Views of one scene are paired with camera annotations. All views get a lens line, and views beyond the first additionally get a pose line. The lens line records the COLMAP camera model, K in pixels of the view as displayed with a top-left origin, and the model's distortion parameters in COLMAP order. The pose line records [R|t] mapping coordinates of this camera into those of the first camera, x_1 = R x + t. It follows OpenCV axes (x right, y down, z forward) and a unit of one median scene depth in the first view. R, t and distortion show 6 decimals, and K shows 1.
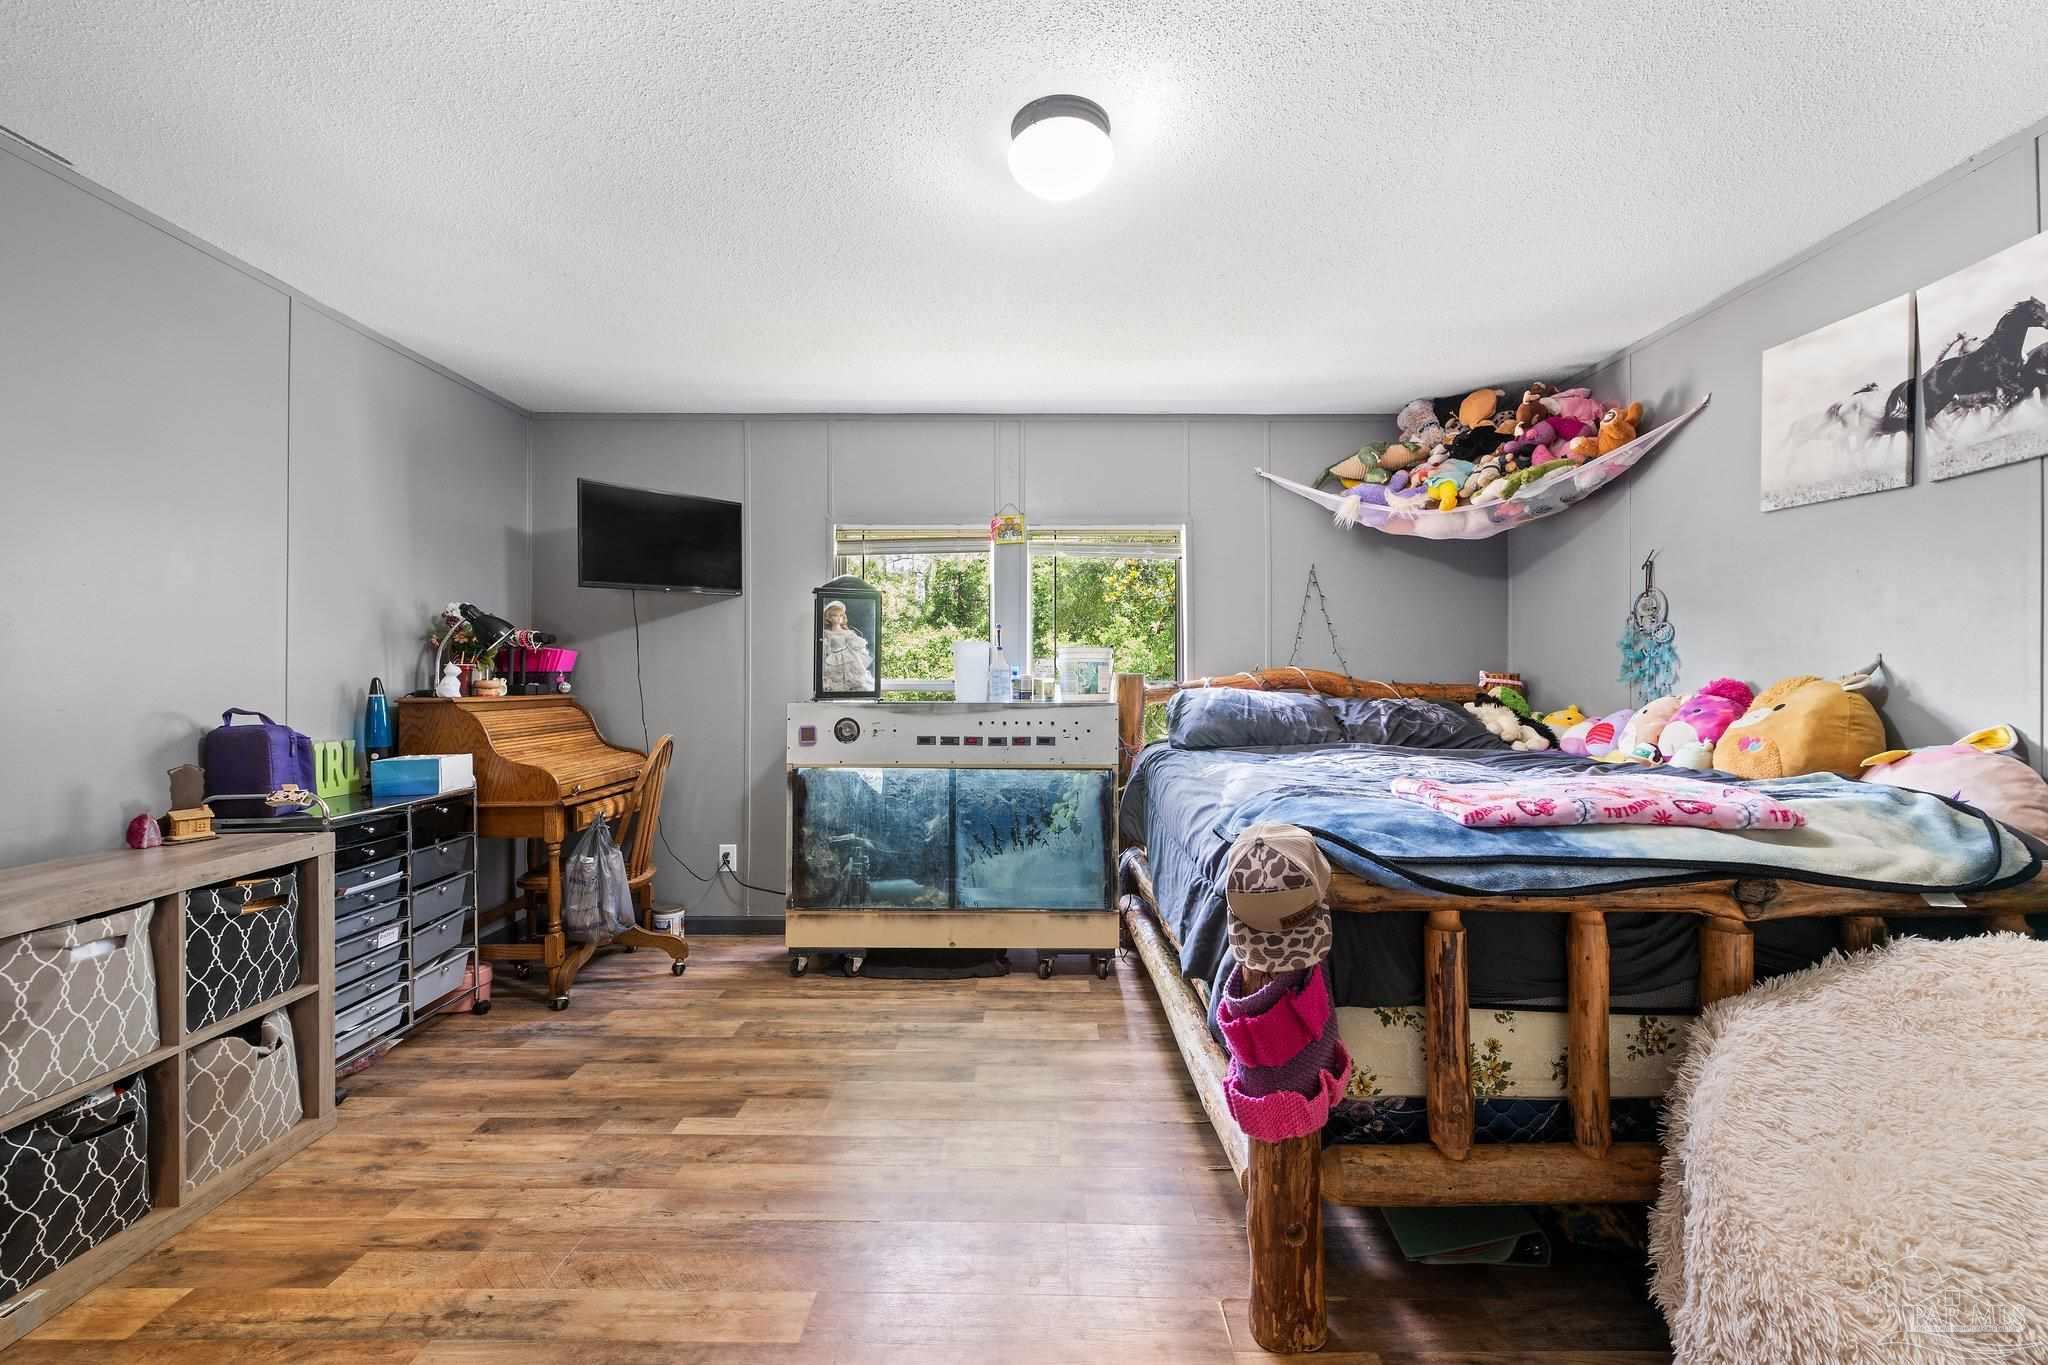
lens RADIAL K [[810.4, 0, 1025.2], [0, 810.4, 668.9], [0, 0, 1]] dist [0.006014, -0.001979]
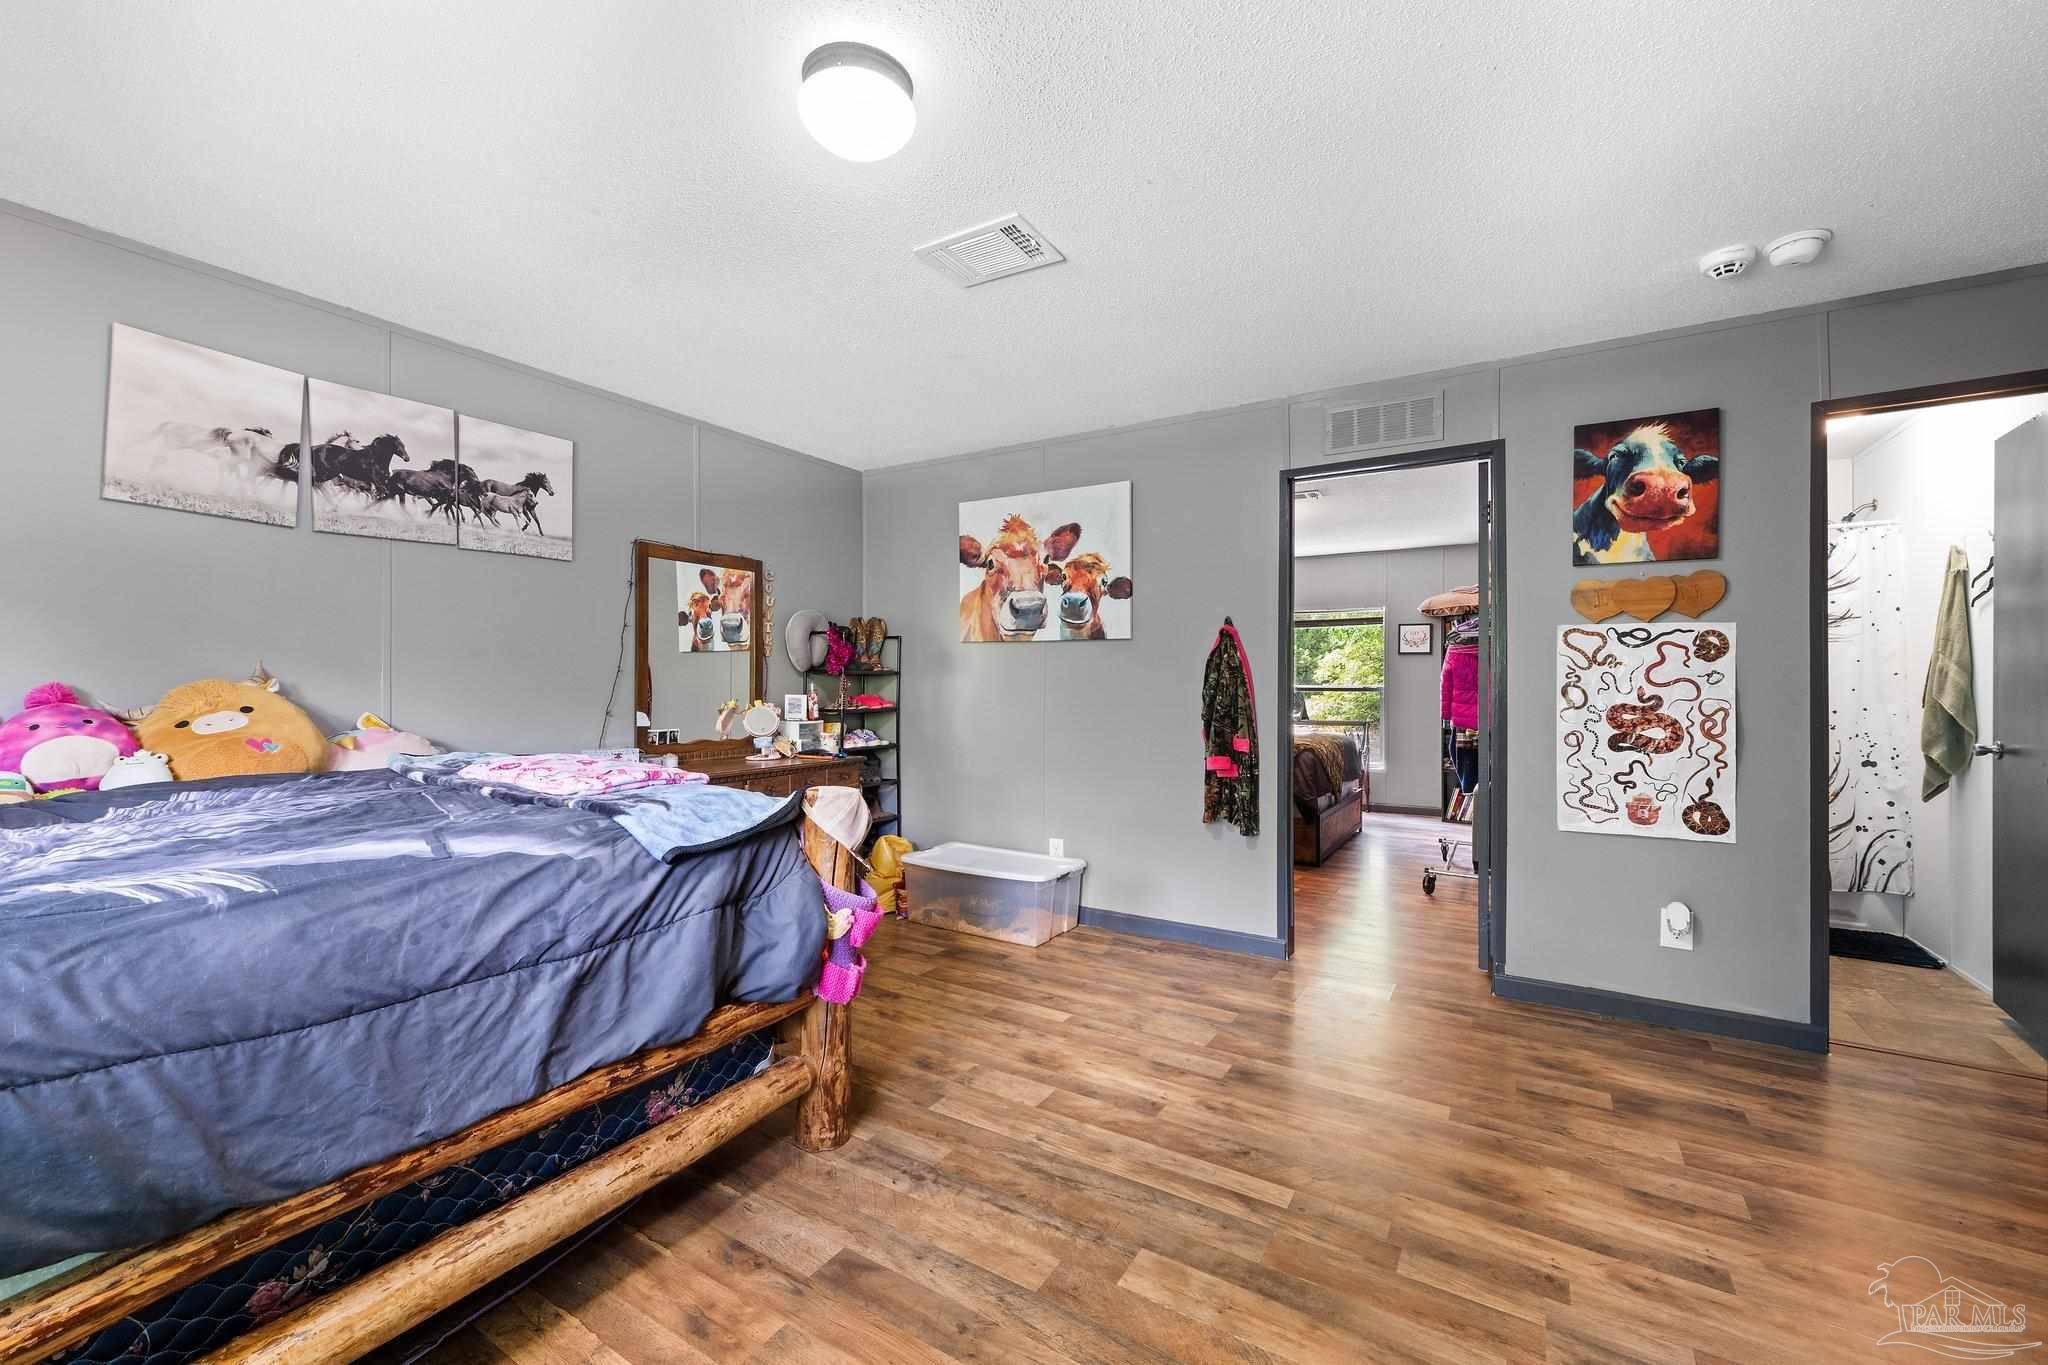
lens RADIAL K [[810.4, 0, 1039.3], [0, 810.4, 682.1], [0, 0, 1]] dist [0.006014, -0.001979]
pose [[-0.859967, -0.003580, 0.510337, -0.338474], [-0.006784, 0.999967, -0.004417, 0.006556], [-0.510304, -0.007260, -0.859963, 0.944826]]
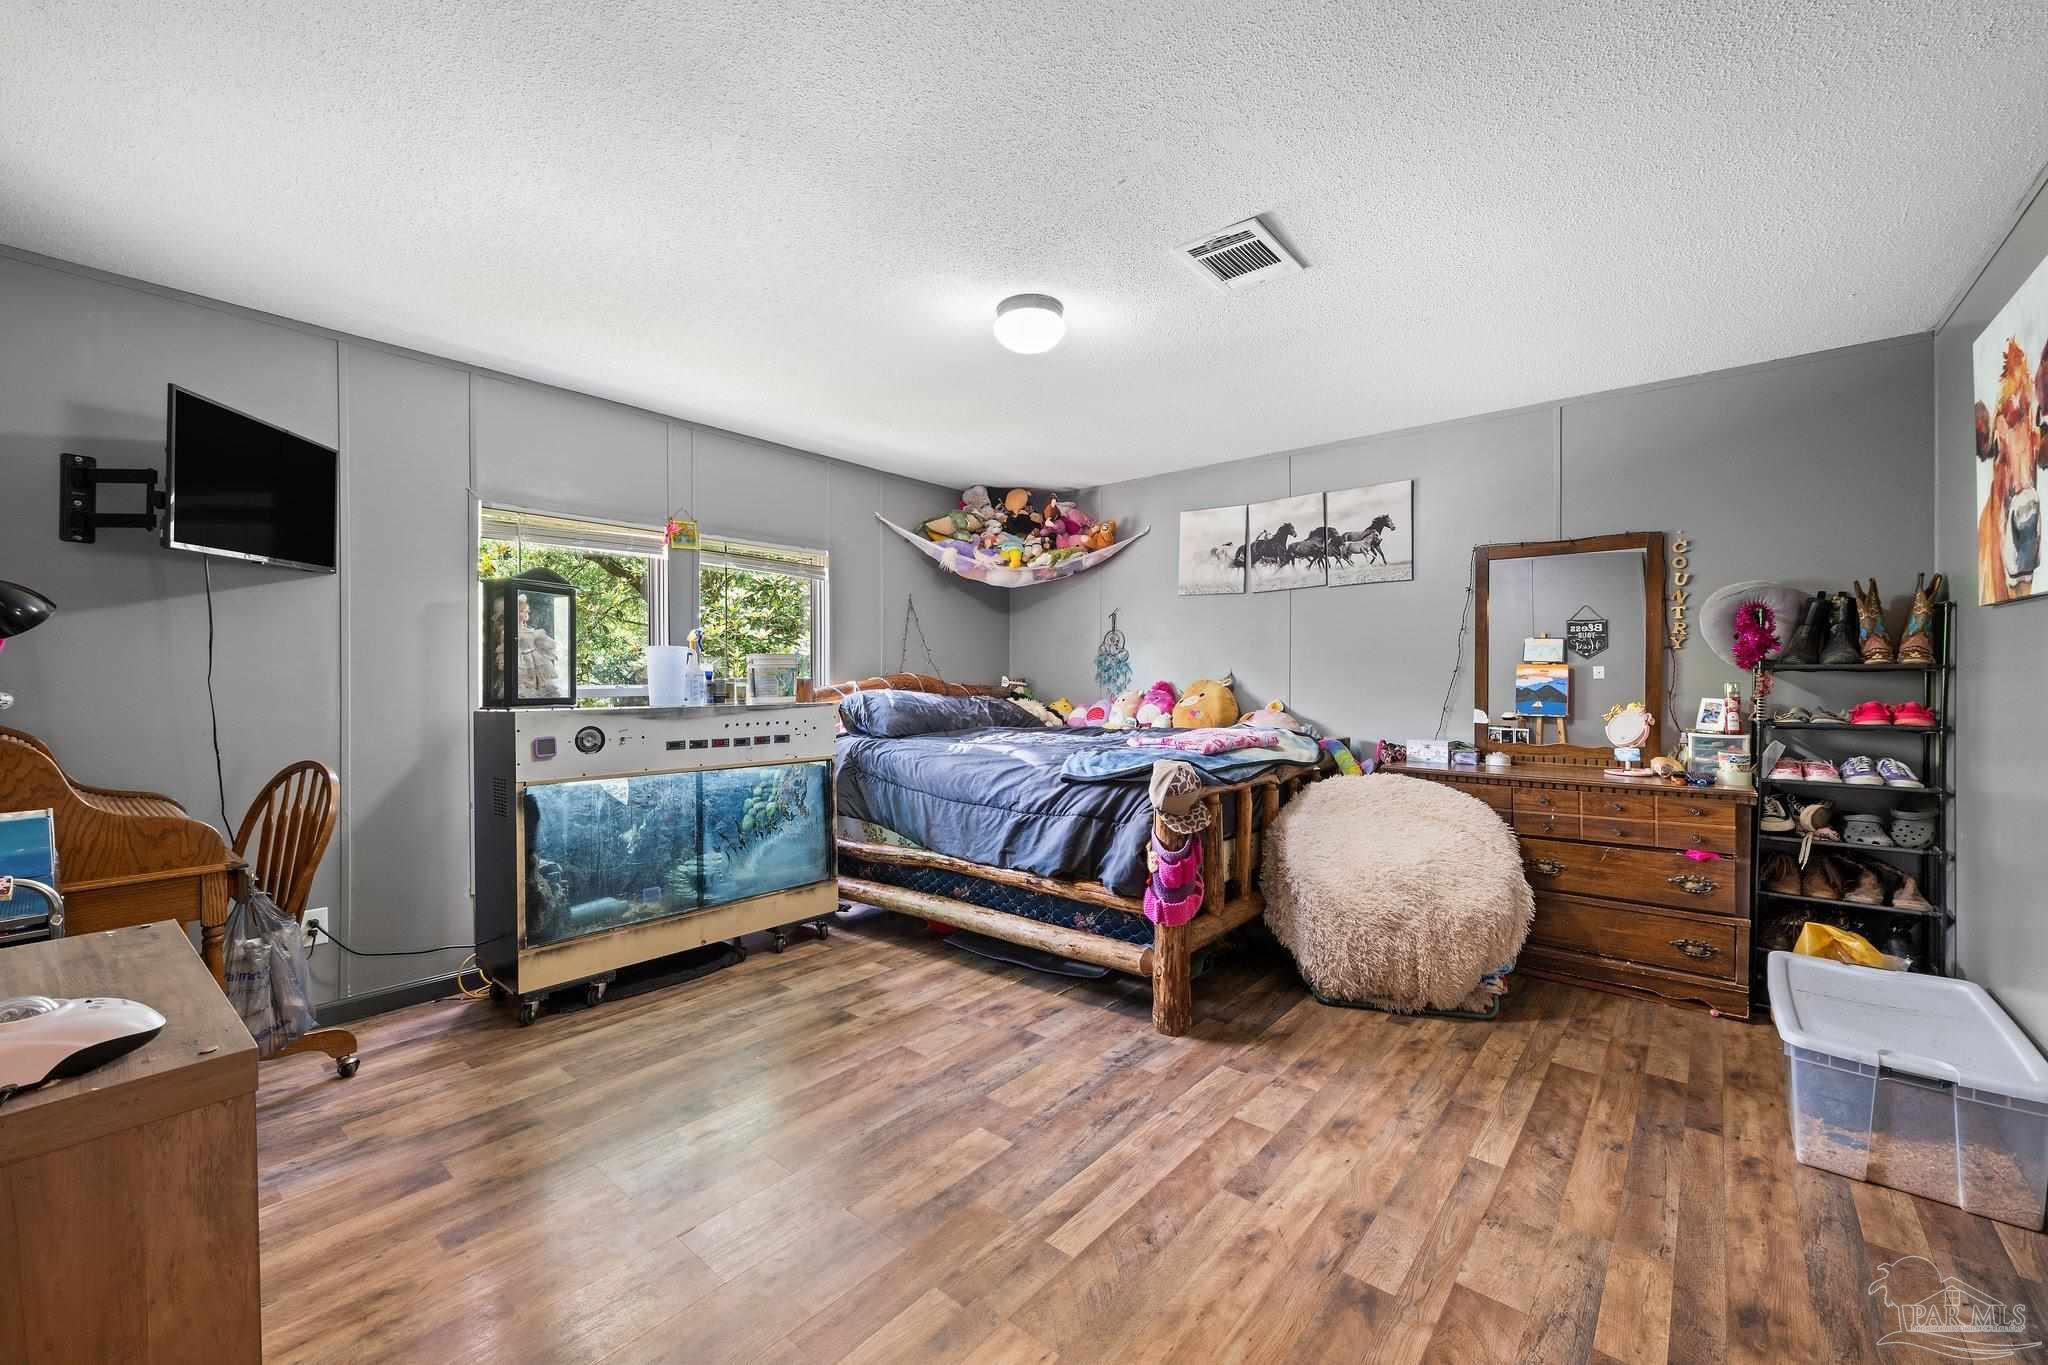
lens RADIAL K [[810.4, 0, 1029.8], [0, 810.4, 680.9], [0, 0, 1]] dist [0.006014, -0.001979]
pose [[0.637471, -0.003170, 0.770468, -0.617089], [-0.004888, 0.999955, 0.008158, -0.001300], [-0.770459, -0.008967, 0.637426, 0.029916]]
